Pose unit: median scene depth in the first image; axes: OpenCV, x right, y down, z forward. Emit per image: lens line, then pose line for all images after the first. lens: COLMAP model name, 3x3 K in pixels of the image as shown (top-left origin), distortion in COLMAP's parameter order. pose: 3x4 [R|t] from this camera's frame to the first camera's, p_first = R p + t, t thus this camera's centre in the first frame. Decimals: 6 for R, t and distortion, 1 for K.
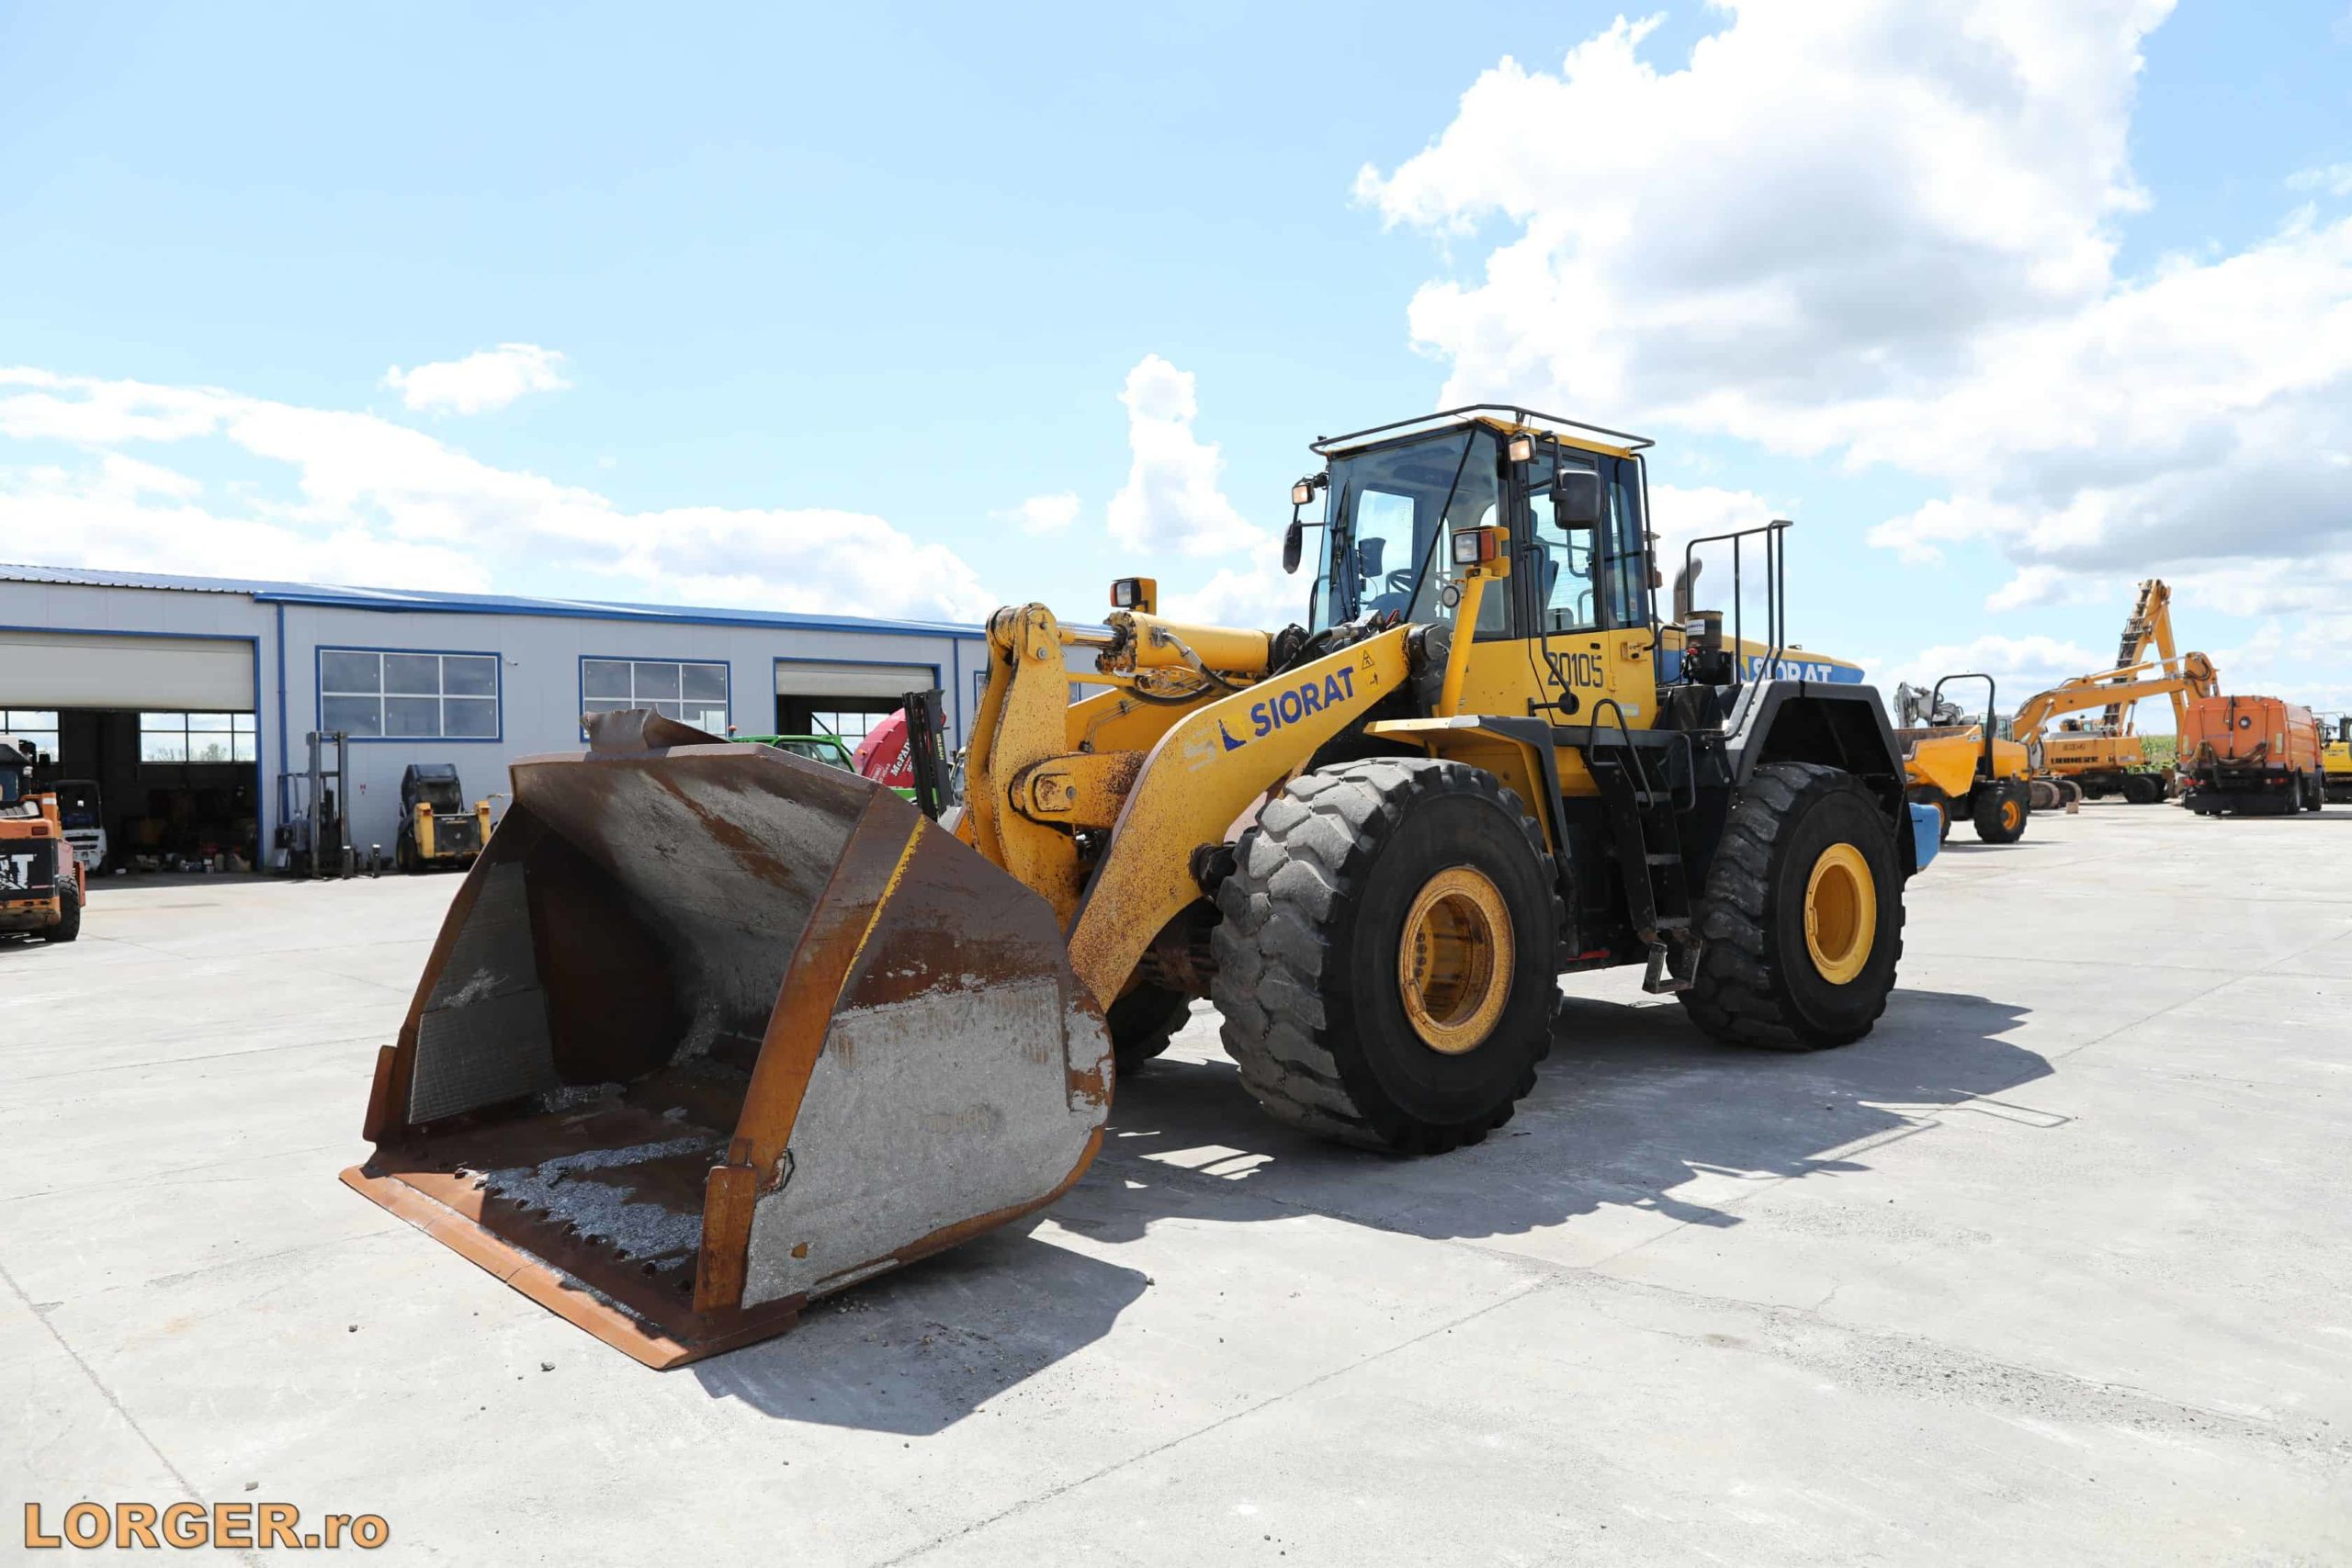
lens RADIAL K [[1636.9, 0, 1170.1], [0, 1636.9, 786.9], [0, 0, 1]] dist [0.003119, -0.001025]
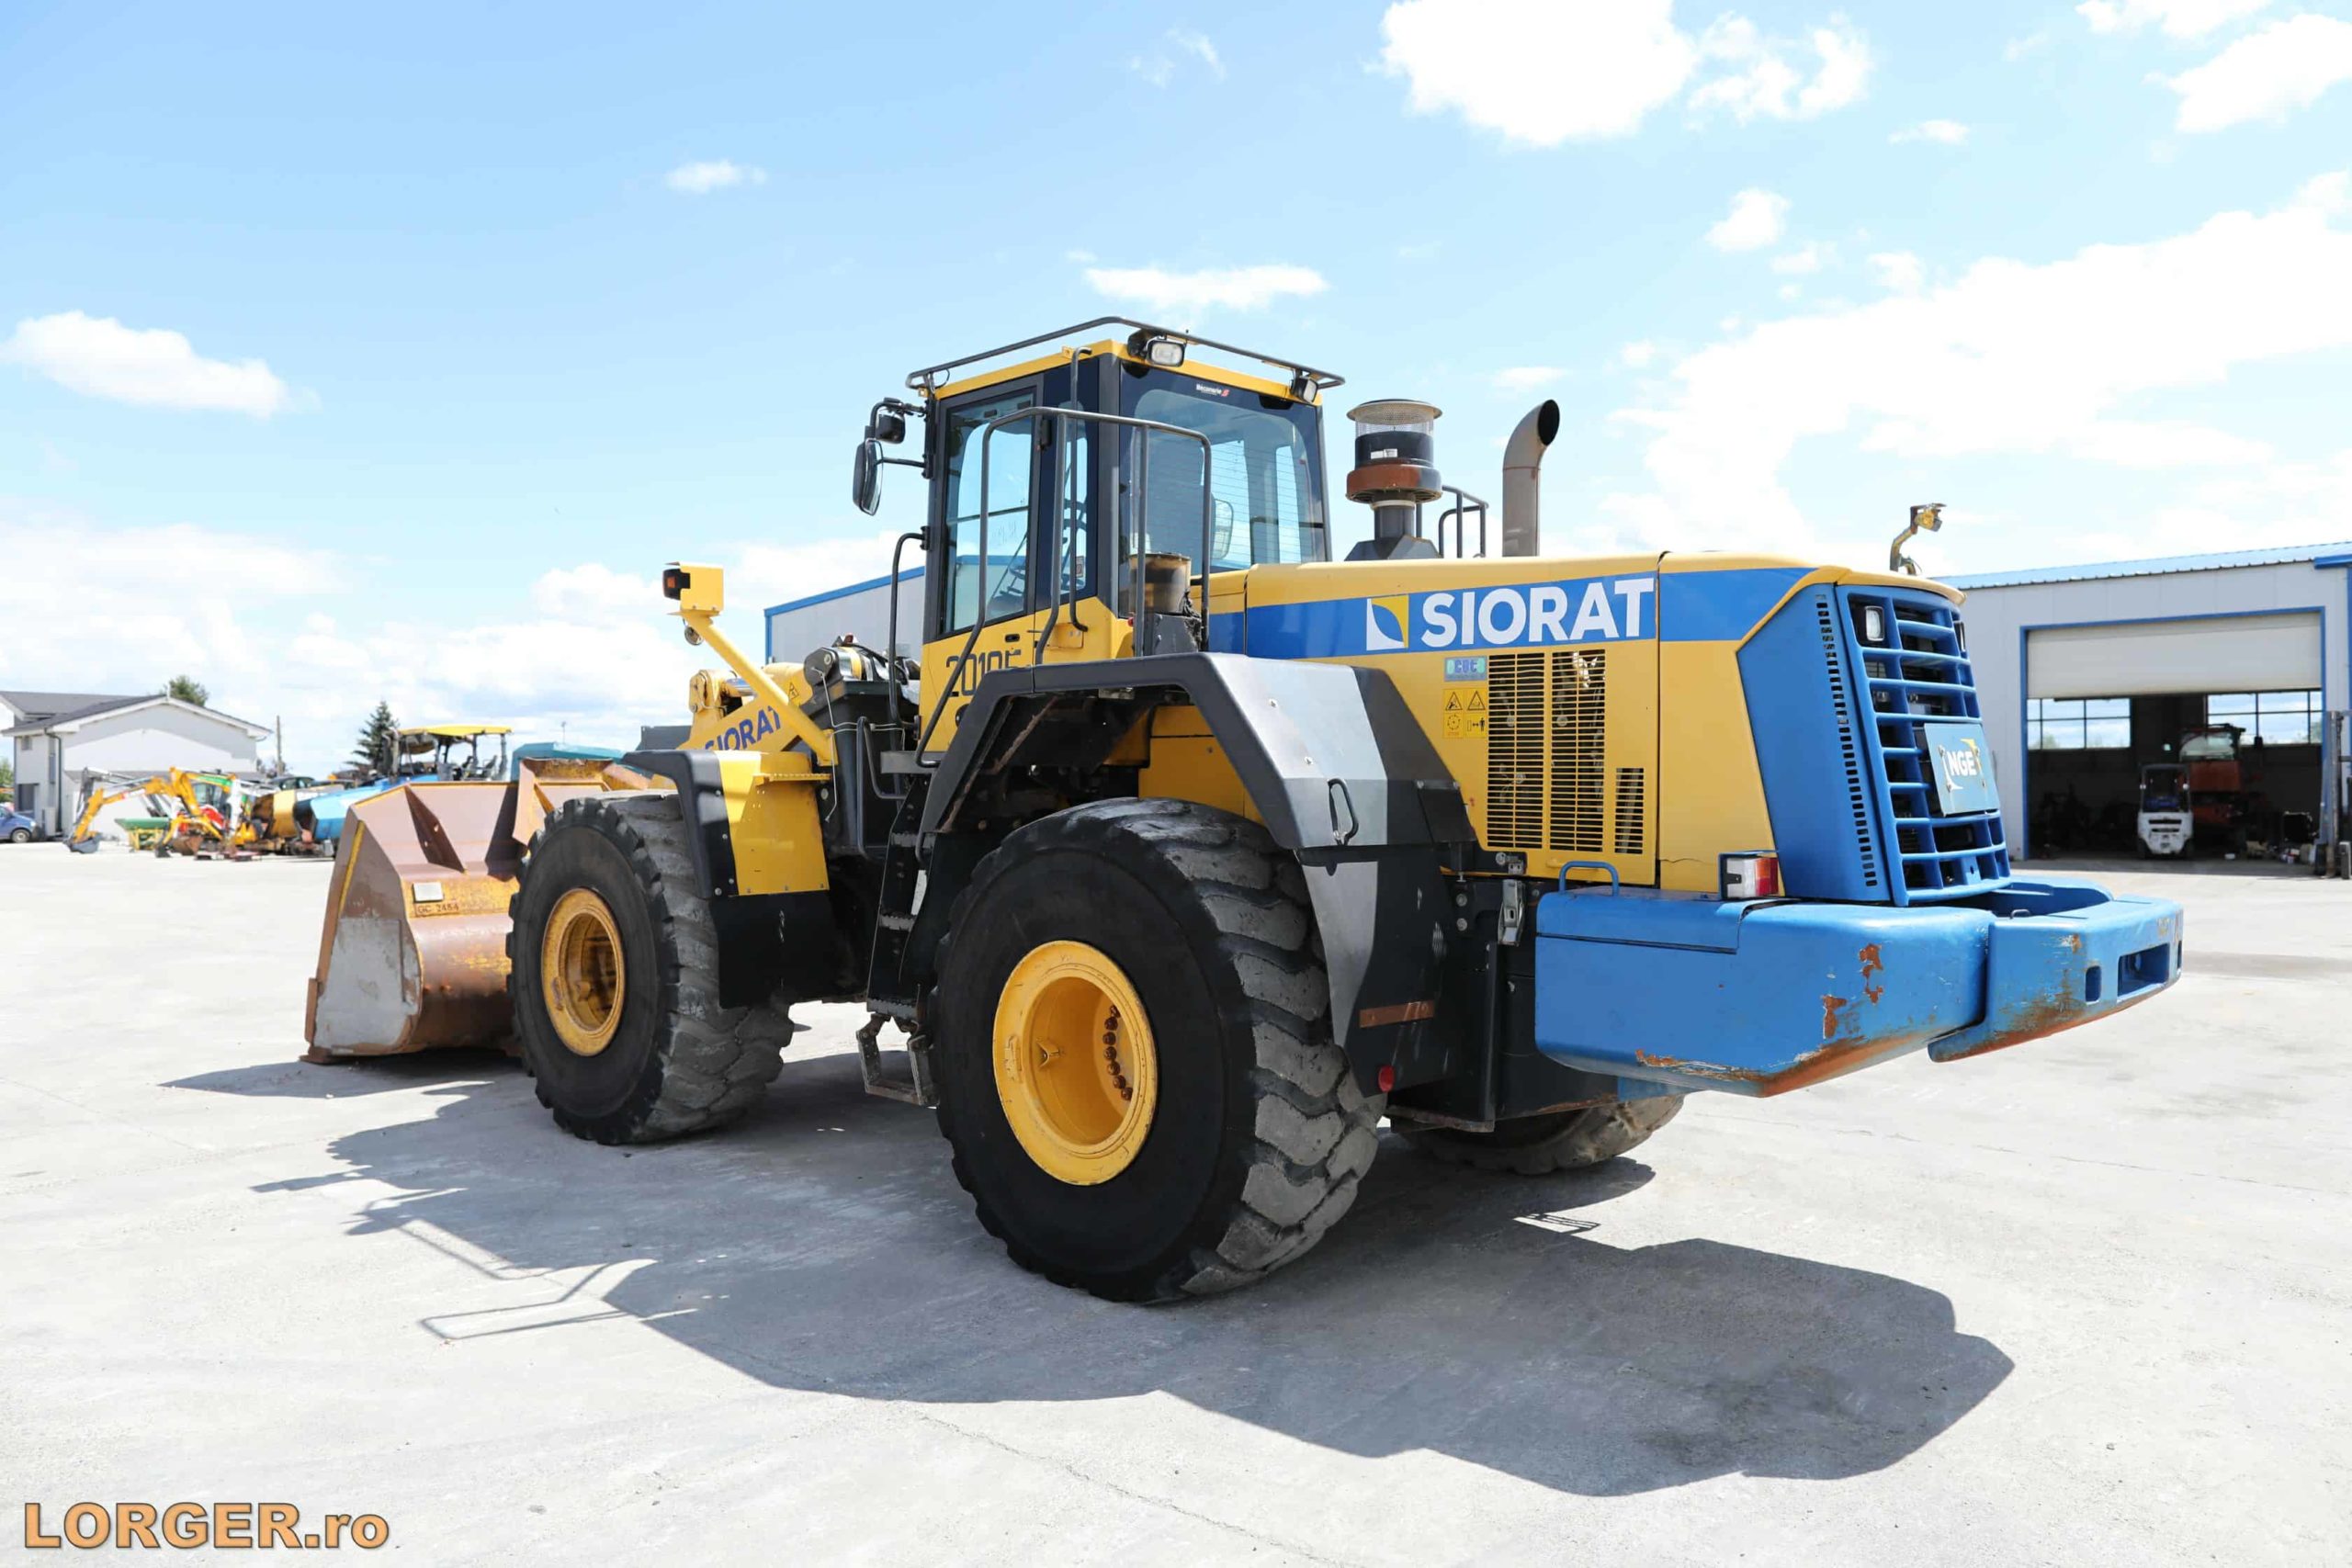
lens RADIAL K [[1636.9, 0, 1174.8], [0, 1636.9, 776.6], [0, 0, 1]] dist [0.003119, -0.001025]
pose [[0.065524, 0.011152, -0.997789, 0.844931], [0.002367, 0.999933, 0.011331, -0.025543], [0.997848, -0.003104, 0.065493, 0.851233]]
